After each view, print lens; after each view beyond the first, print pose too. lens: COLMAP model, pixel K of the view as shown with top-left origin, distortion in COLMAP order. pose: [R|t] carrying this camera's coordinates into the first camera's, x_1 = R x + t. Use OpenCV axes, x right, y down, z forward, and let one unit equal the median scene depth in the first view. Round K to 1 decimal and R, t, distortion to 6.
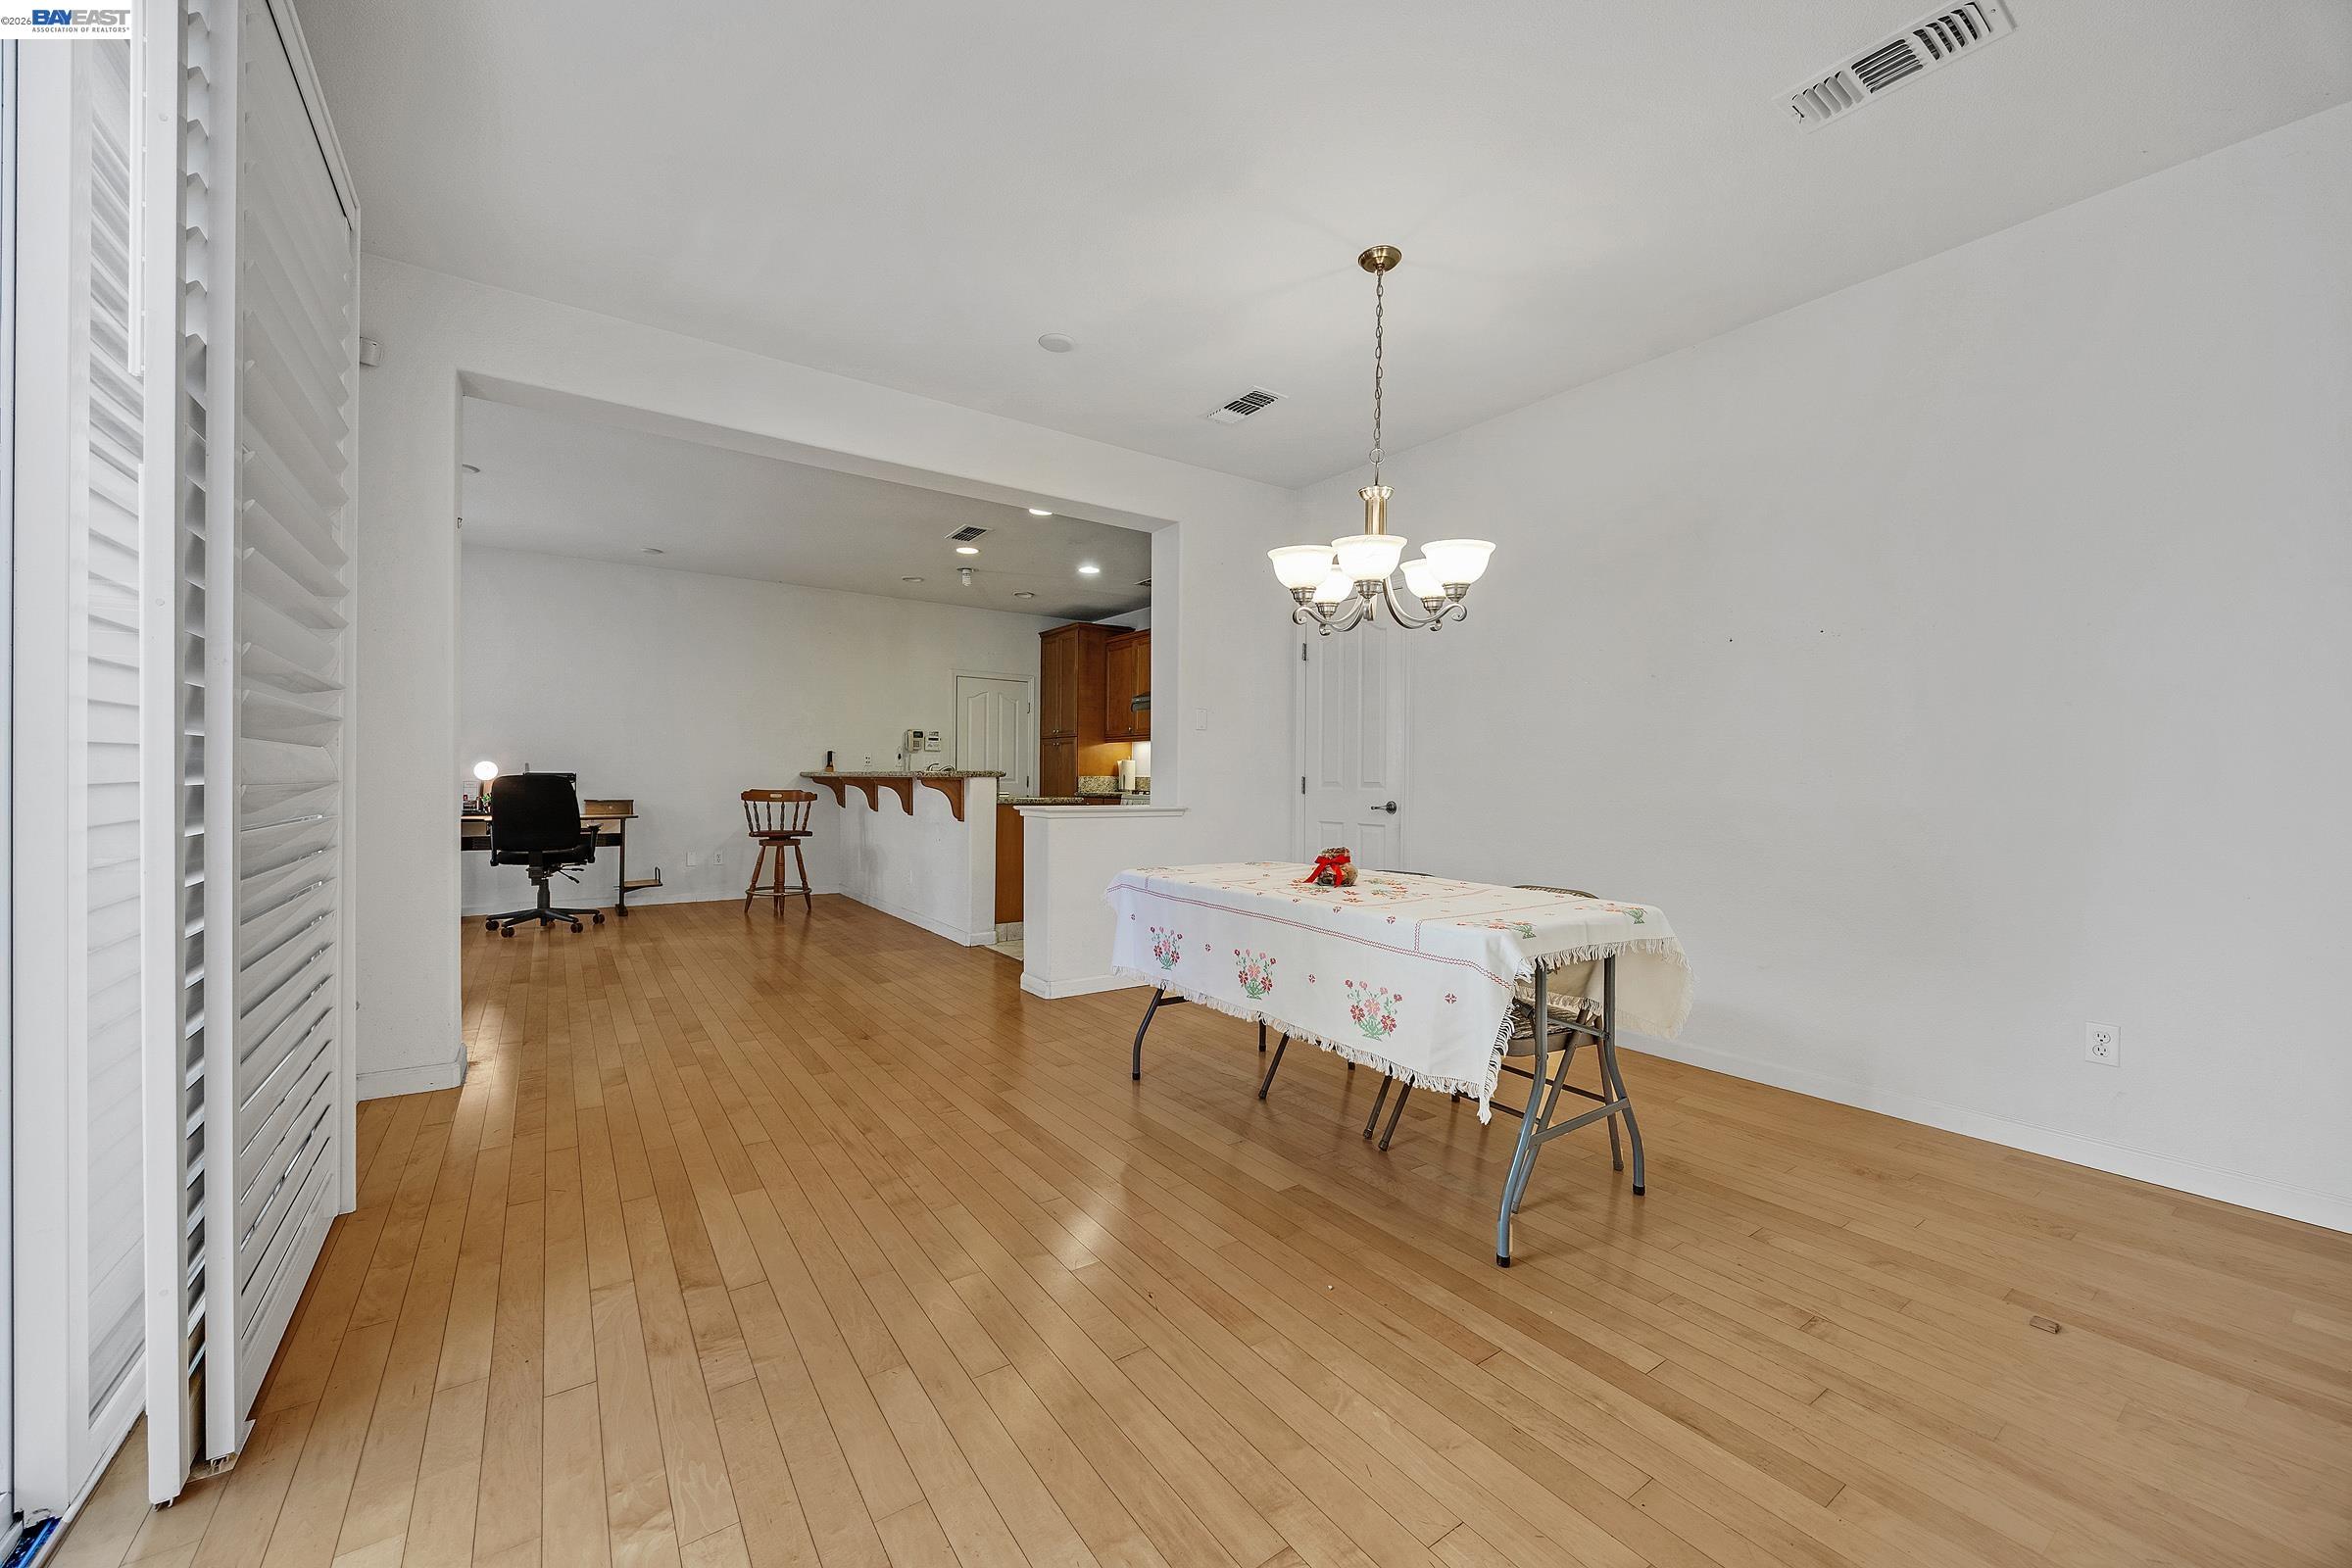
lens RADIAL K [[902.9, 0, 1174.5], [0, 902.9, 784.0], [0, 0, 1]] dist [-0.001567, -0.000143]
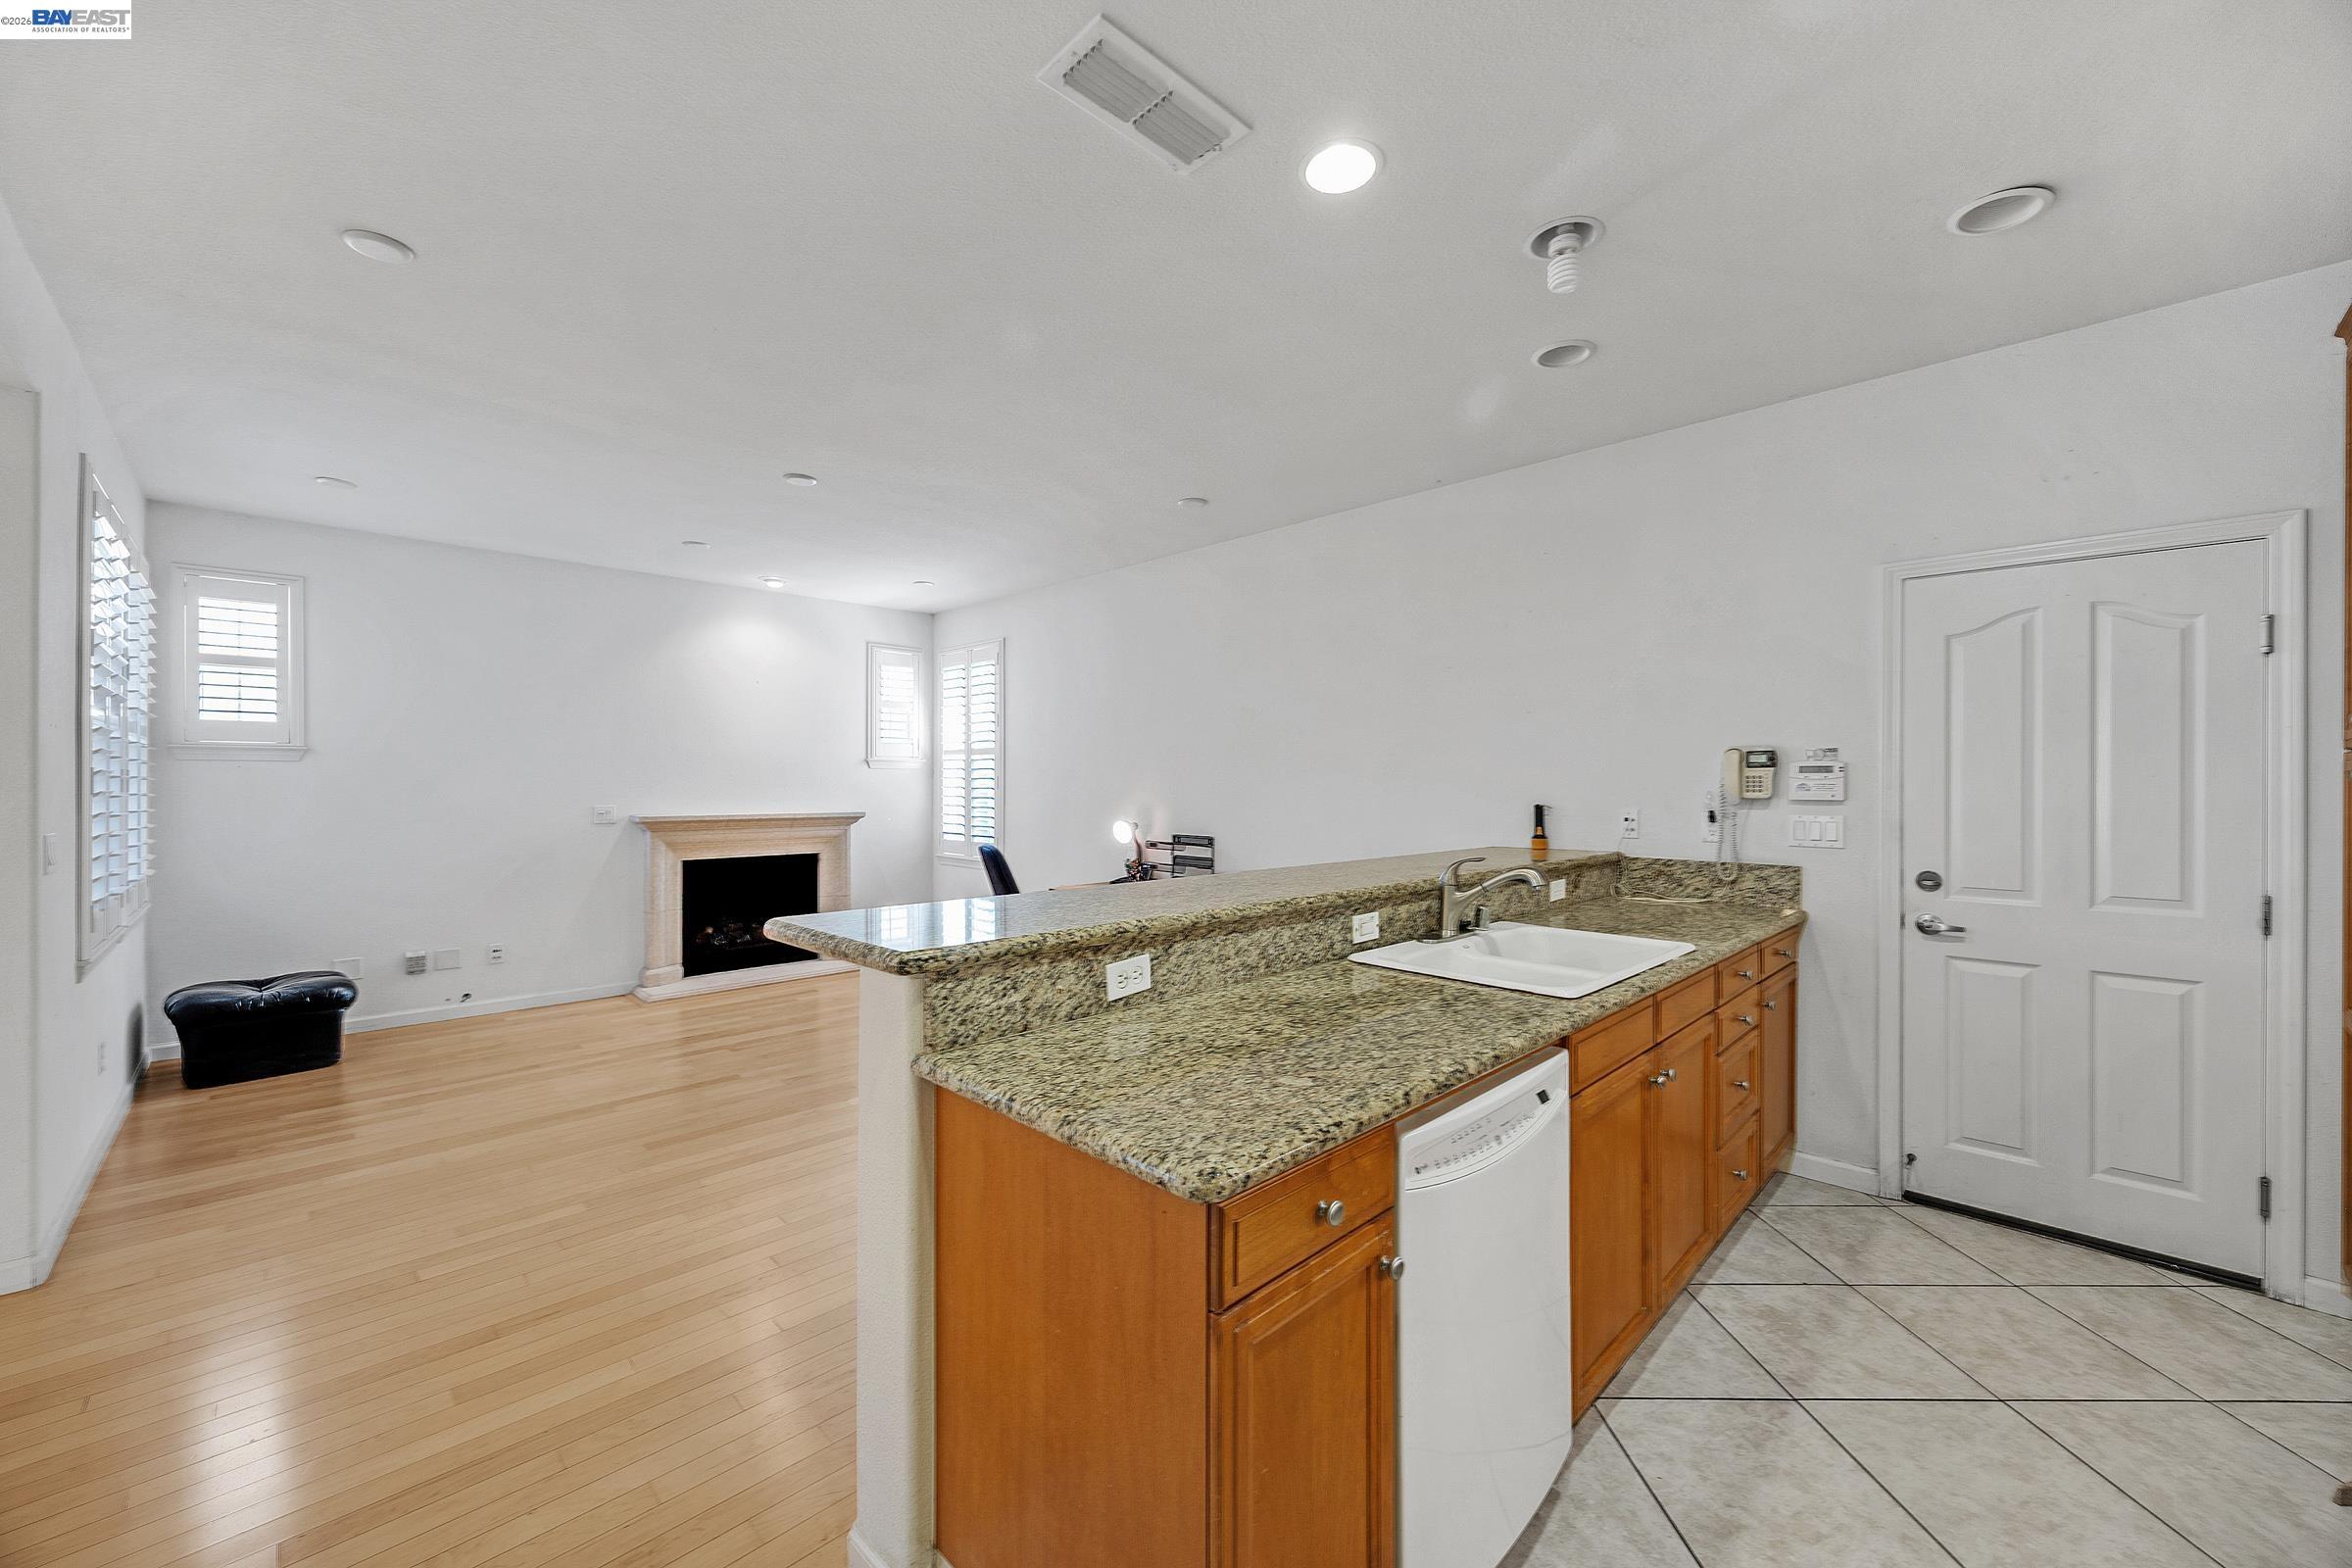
lens RADIAL K [[902.9, 0, 1169.1], [0, 902.9, 774.5], [0, 0, 1]] dist [-0.001567, -0.000143]
pose [[0.163772, -0.017305, -0.986346, 0.047787], [-0.004472, 0.999823, -0.018284, -0.039578], [0.986488, 0.007405, 0.163665, 0.679044]]
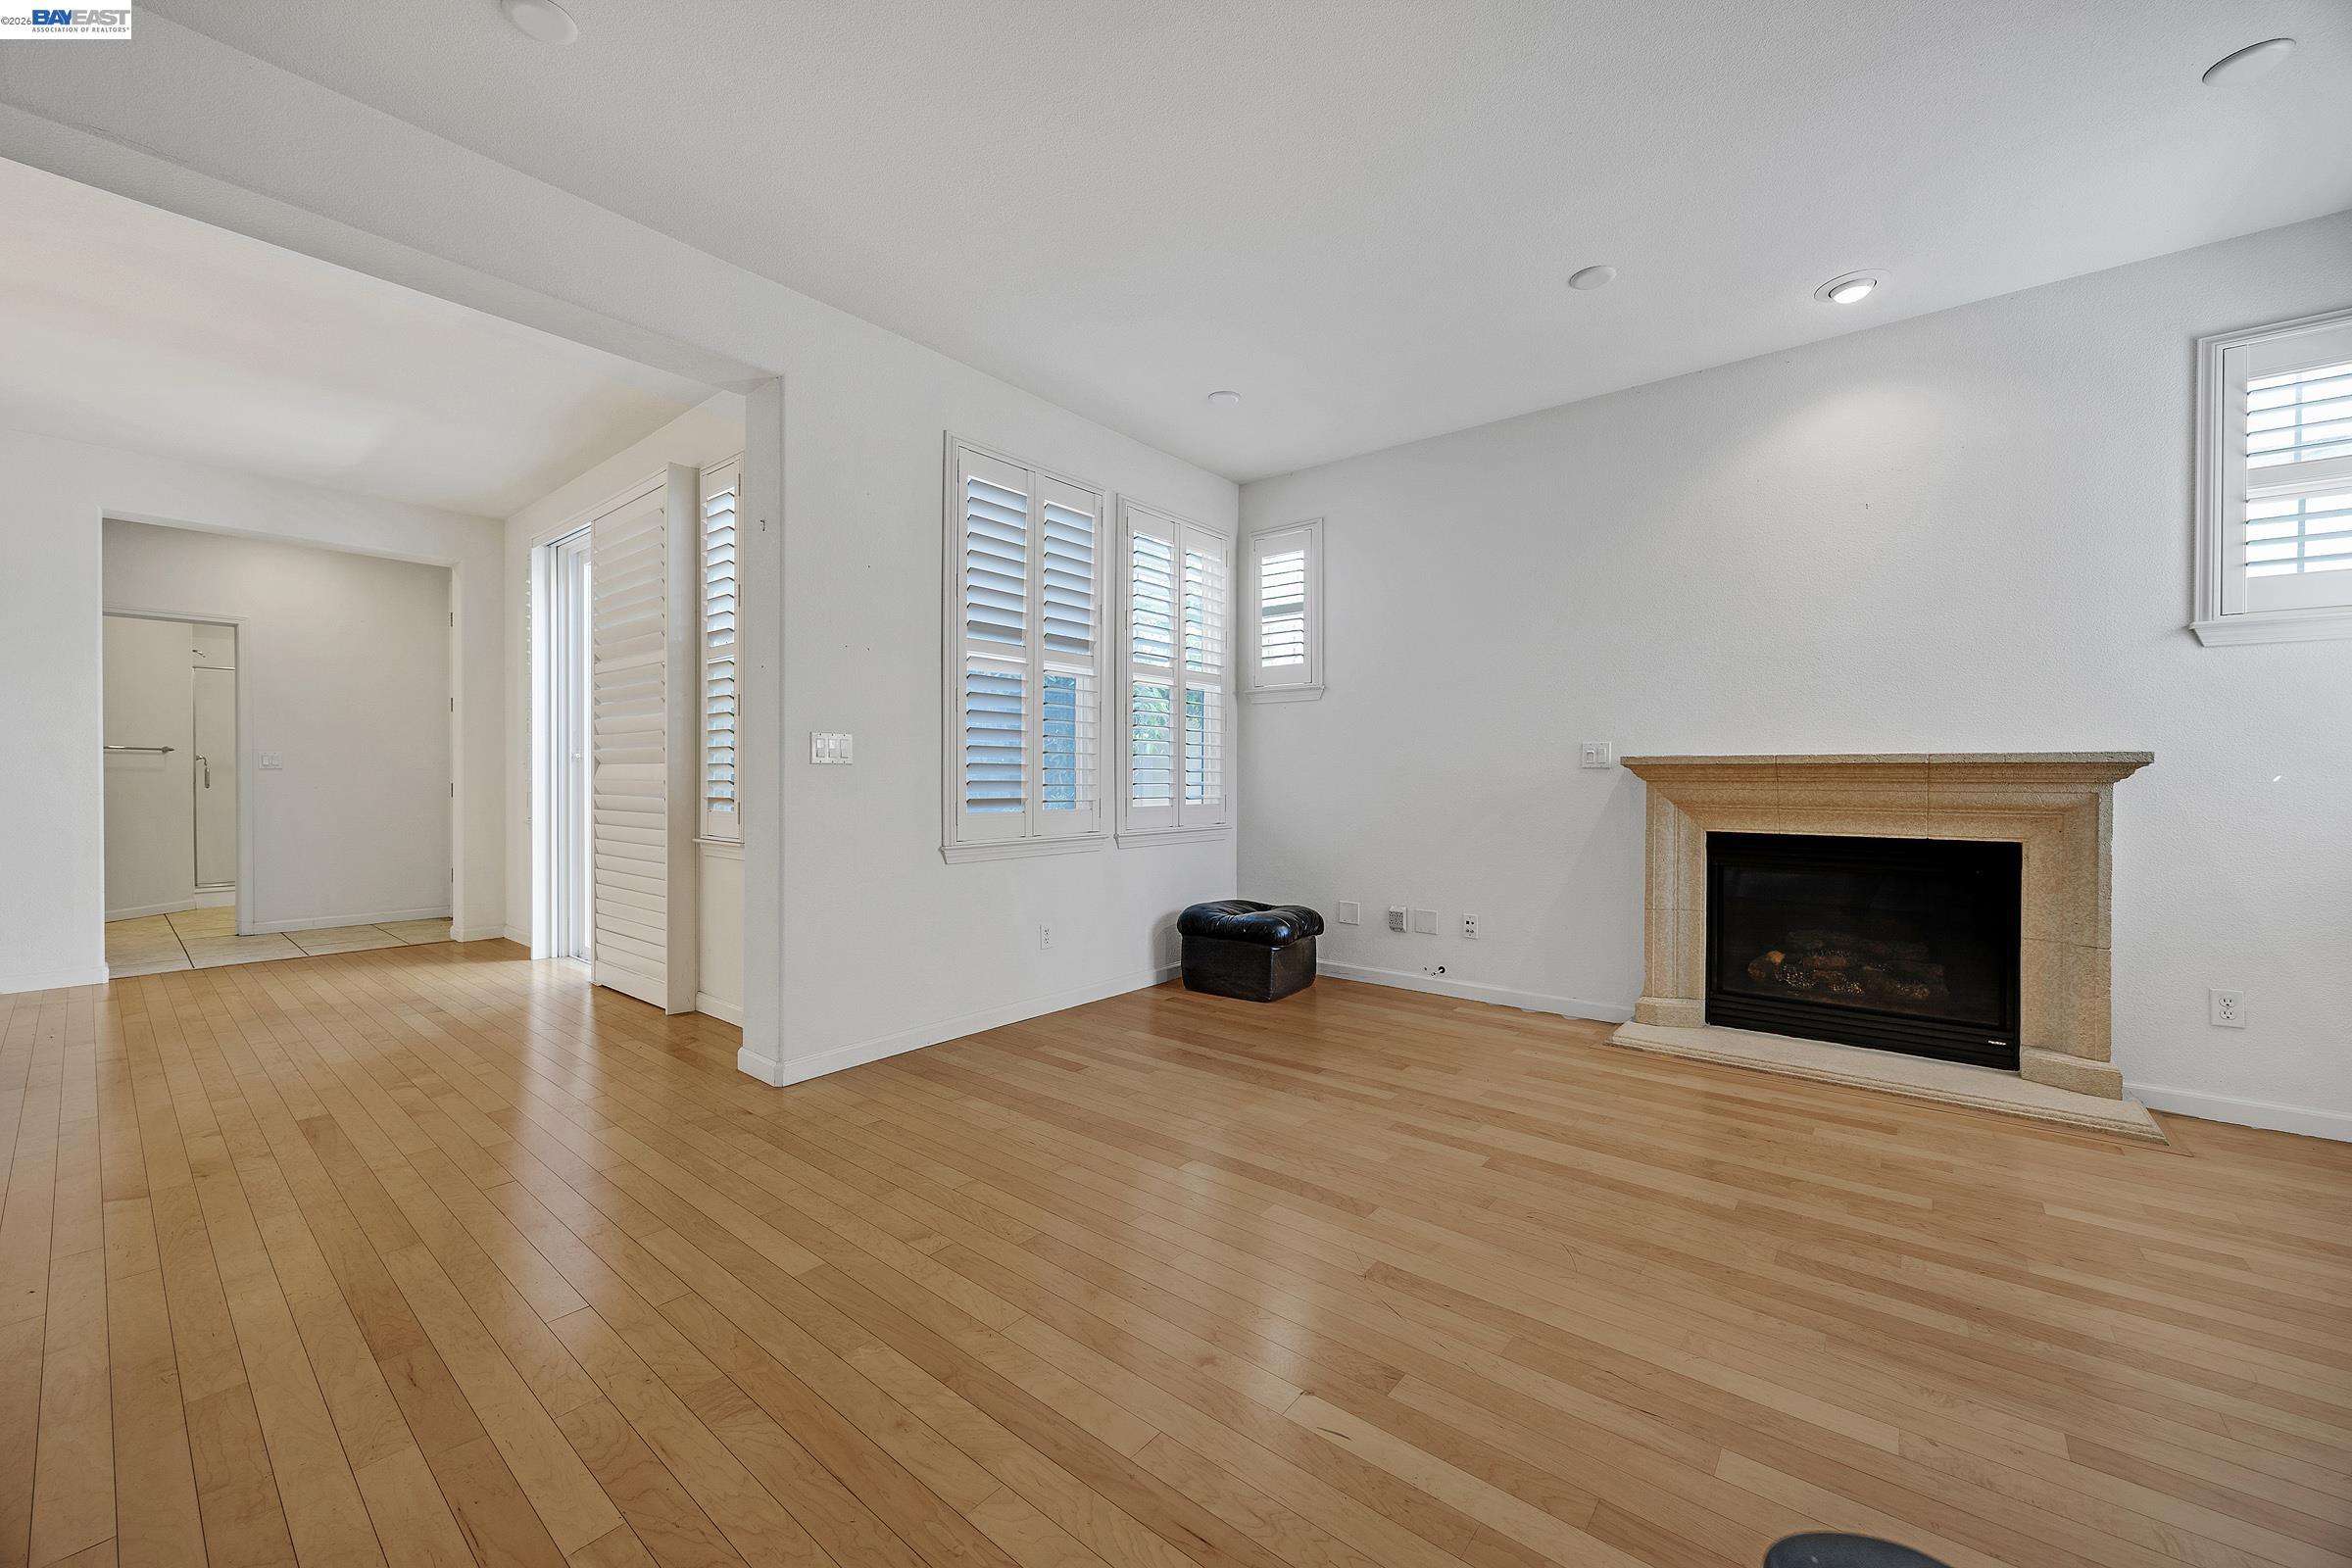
lens RADIAL K [[902.9, 0, 1176.0], [0, 902.9, 777.1], [0, 0, 1]] dist [-0.001567, -0.000143]
pose [[-0.963225, -0.008940, -0.268546, -0.081840], [-0.010870, 0.999925, 0.005701, -0.029693], [0.268474, 0.008411, -0.963250, 0.706255]]
